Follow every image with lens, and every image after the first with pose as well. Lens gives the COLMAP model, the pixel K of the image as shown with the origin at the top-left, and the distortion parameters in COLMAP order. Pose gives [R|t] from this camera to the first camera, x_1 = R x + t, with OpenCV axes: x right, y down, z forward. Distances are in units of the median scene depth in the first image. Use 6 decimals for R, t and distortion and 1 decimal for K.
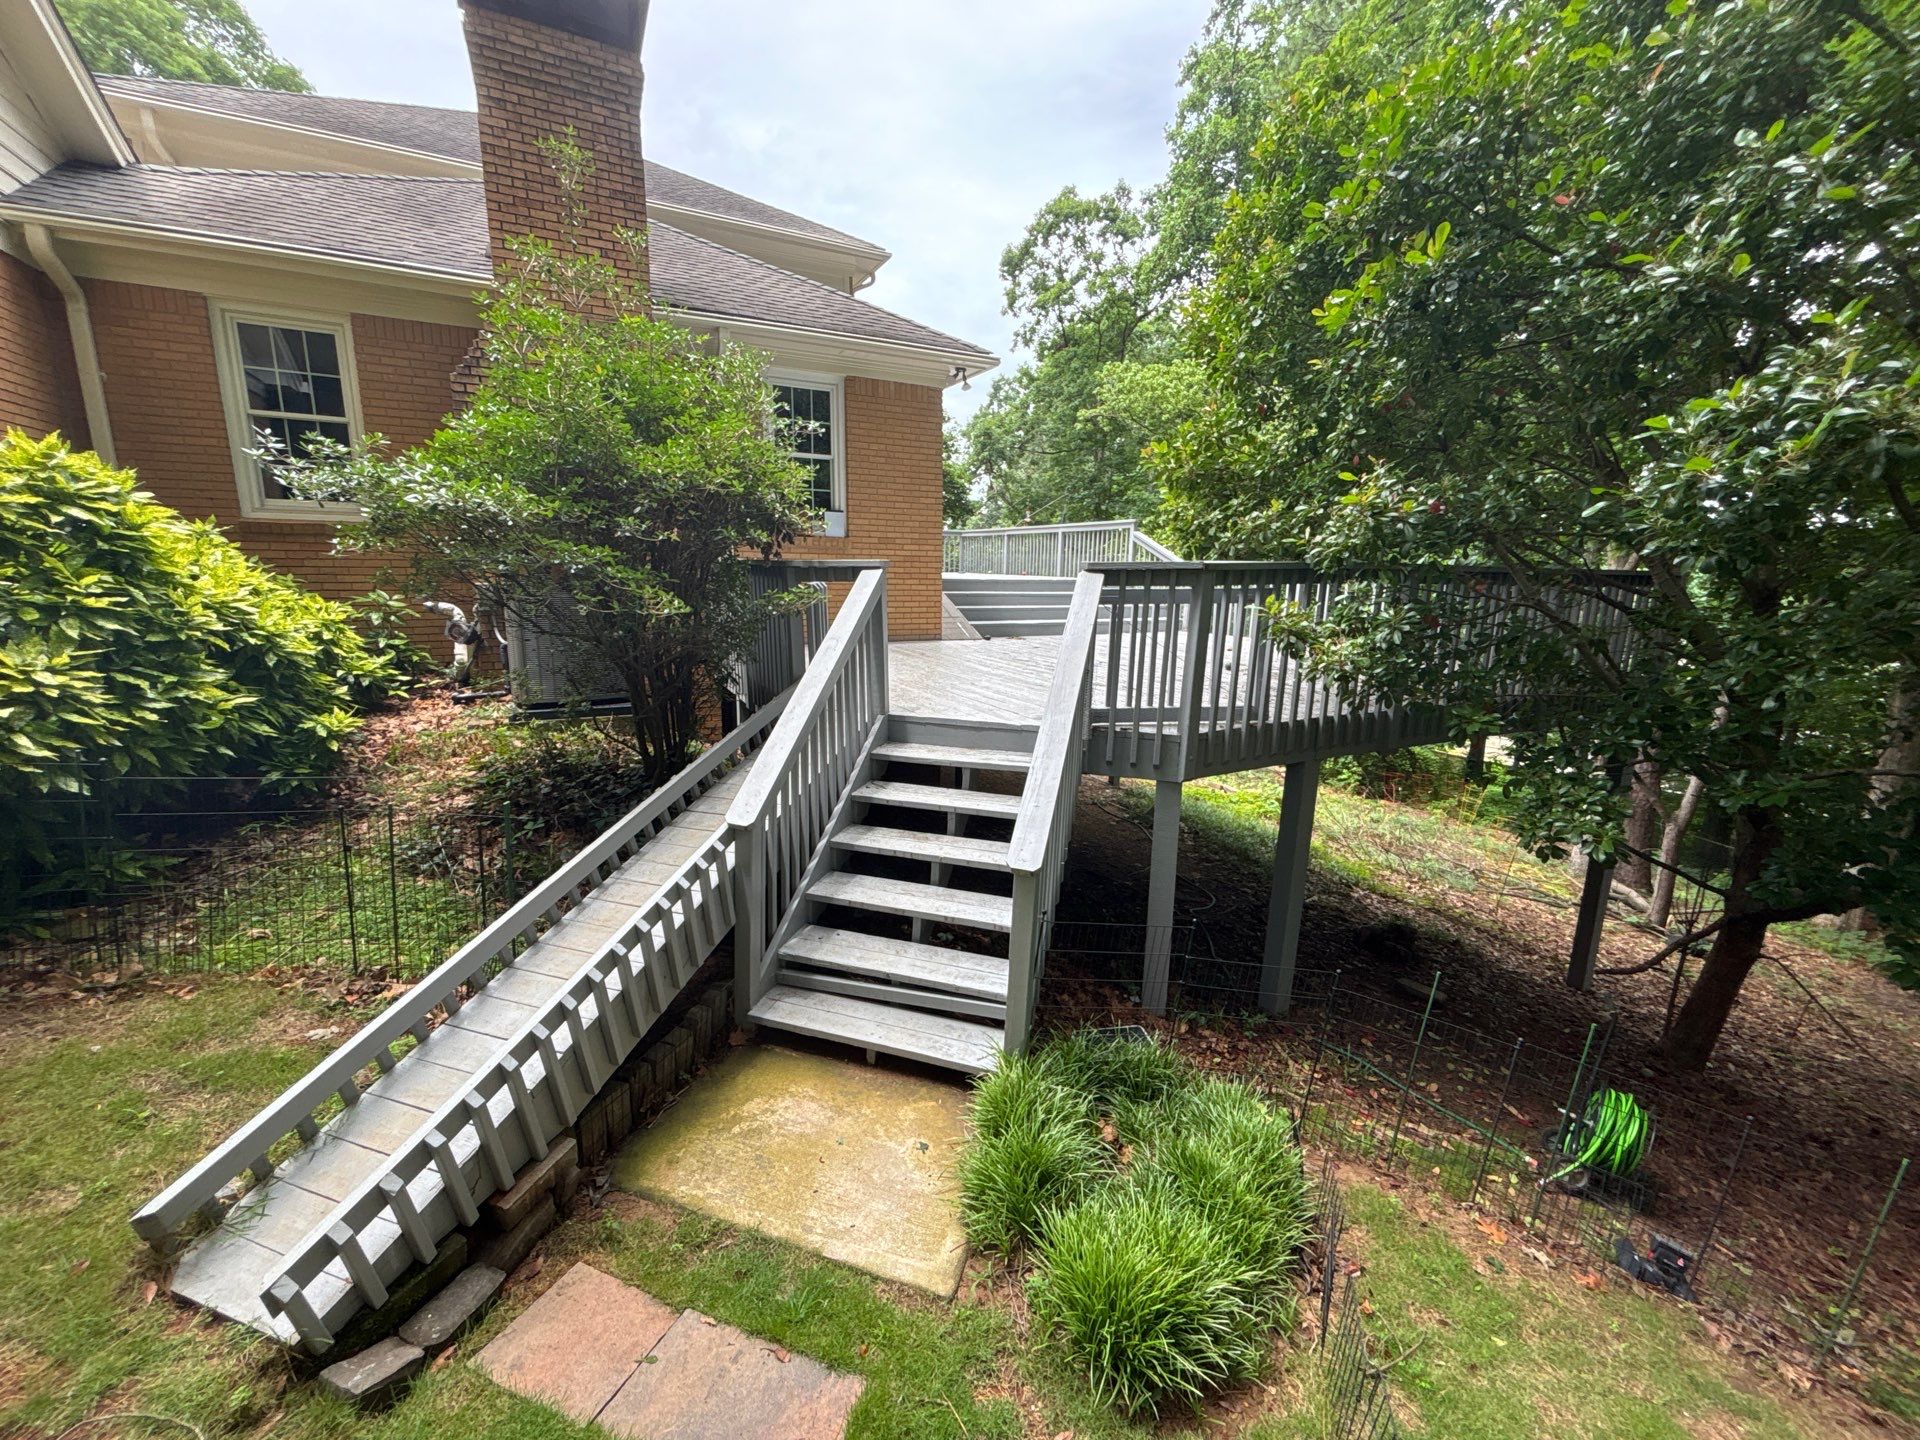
lens RADIAL K [[764.0, 0, 959.8], [0, 764.0, 689.2], [0, 0, 1]] dist [-0.001665, 0.000627]
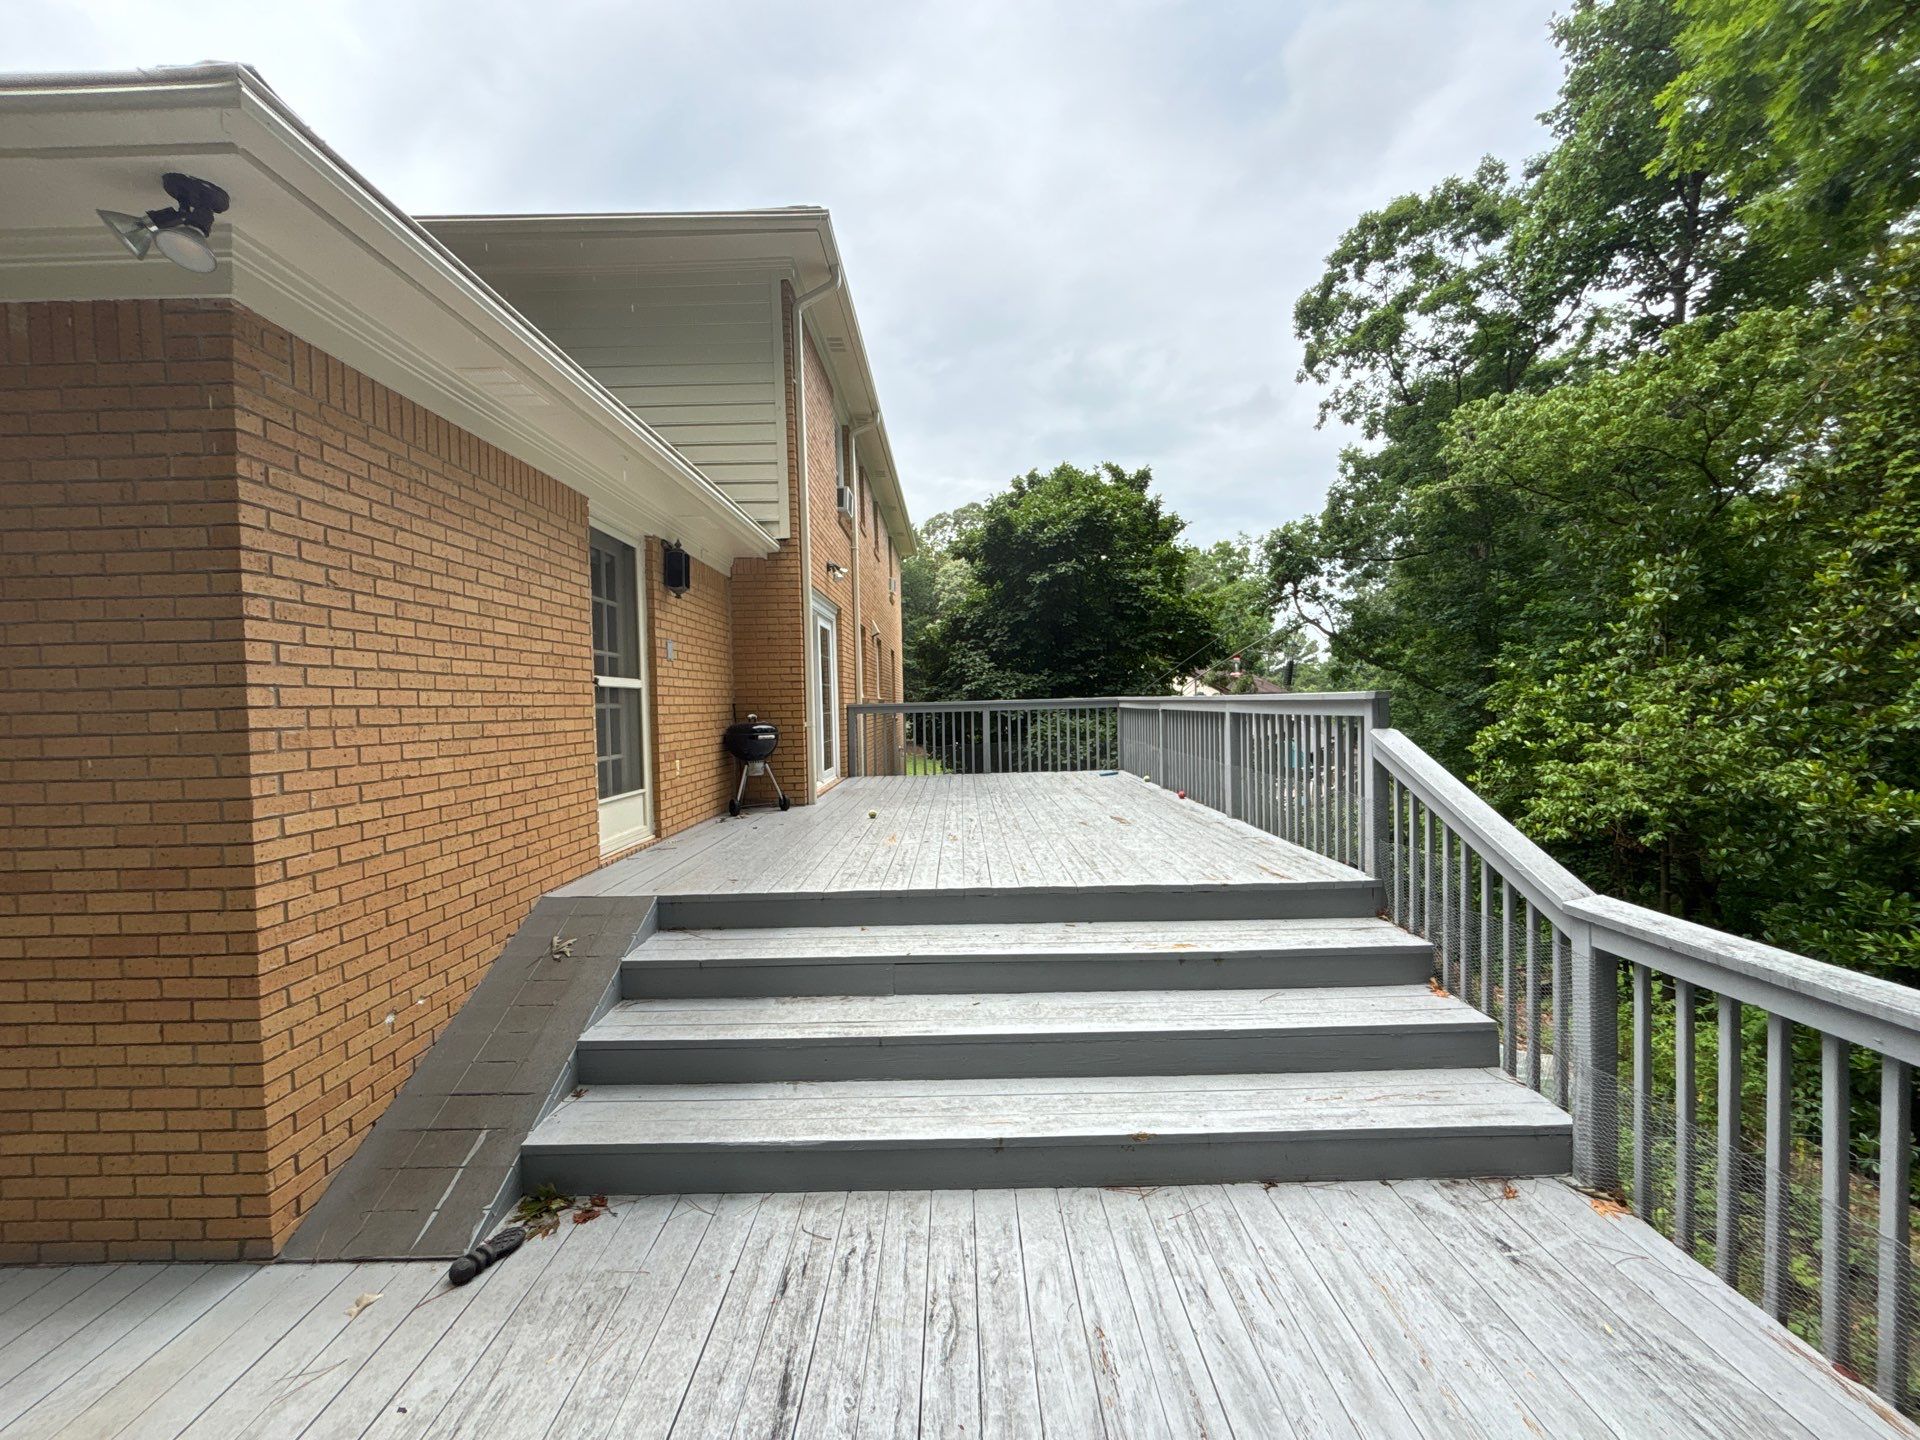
lens RADIAL K [[764.0, 0, 958.1], [0, 764.0, 715.5], [0, 0, 1]] dist [-0.001665, 0.000627]
pose [[0.888733, -0.026244, -0.457674, 0.092827], [-0.041558, 0.989637, -0.137447, -0.065743], [0.456538, 0.141173, 0.878432, 0.263556]]
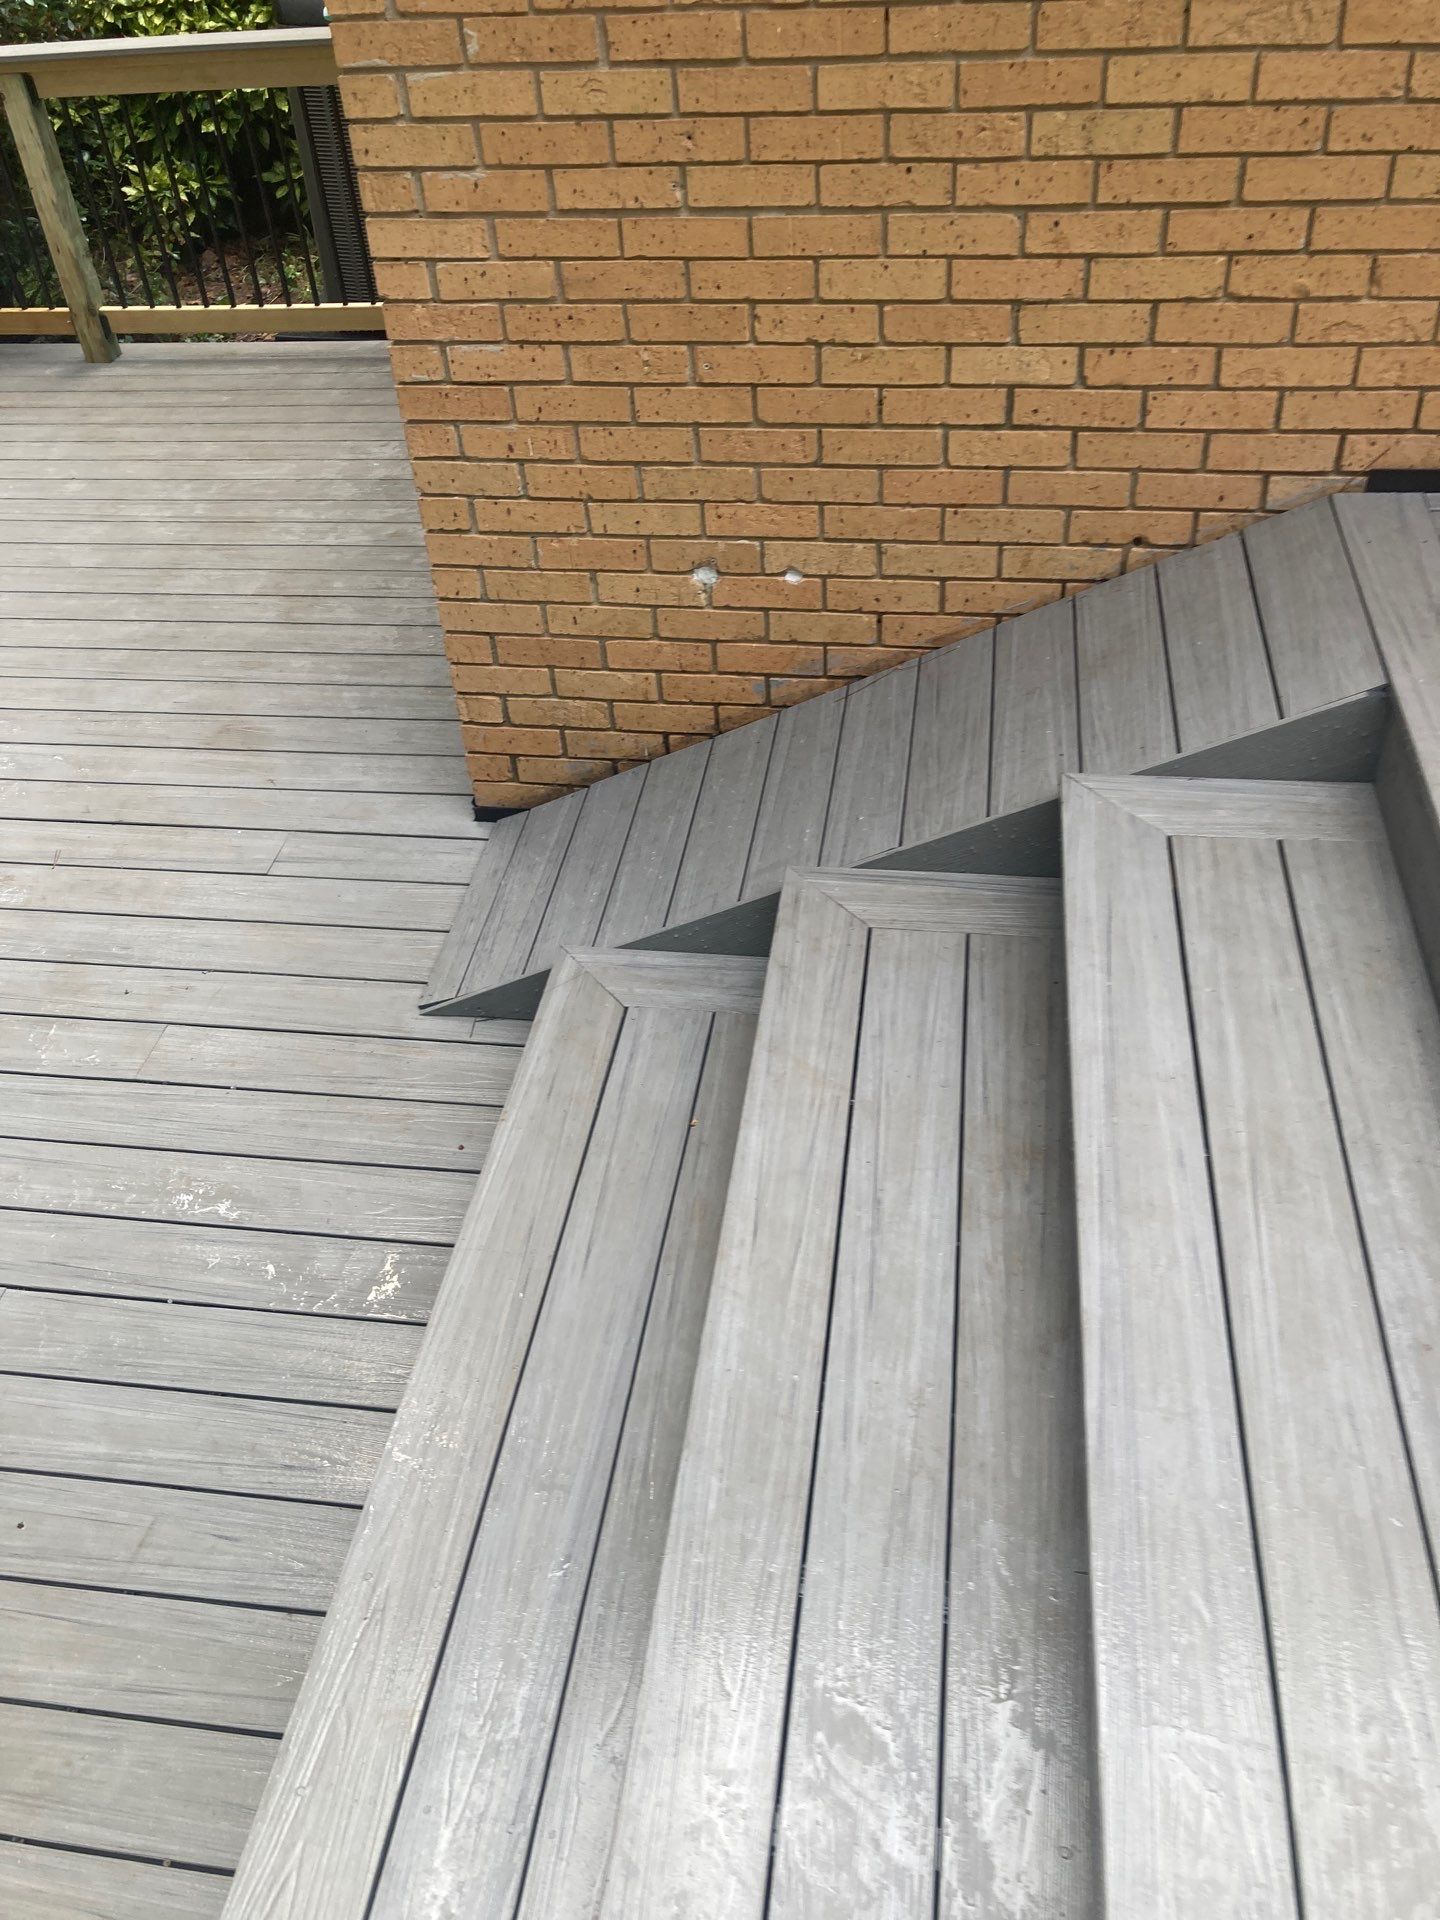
lens RADIAL K [[1568.1, 0, 713.2], [0, 1568.1, 925.9], [0, 0, 1]] dist [0.032362, -0.019419]
pose [[-0.583577, 0.525940, -0.618729, 0.053861], [-0.089259, 0.715766, 0.692613, -0.089723], [0.807137, 0.459420, -0.370759, 0.368147]]
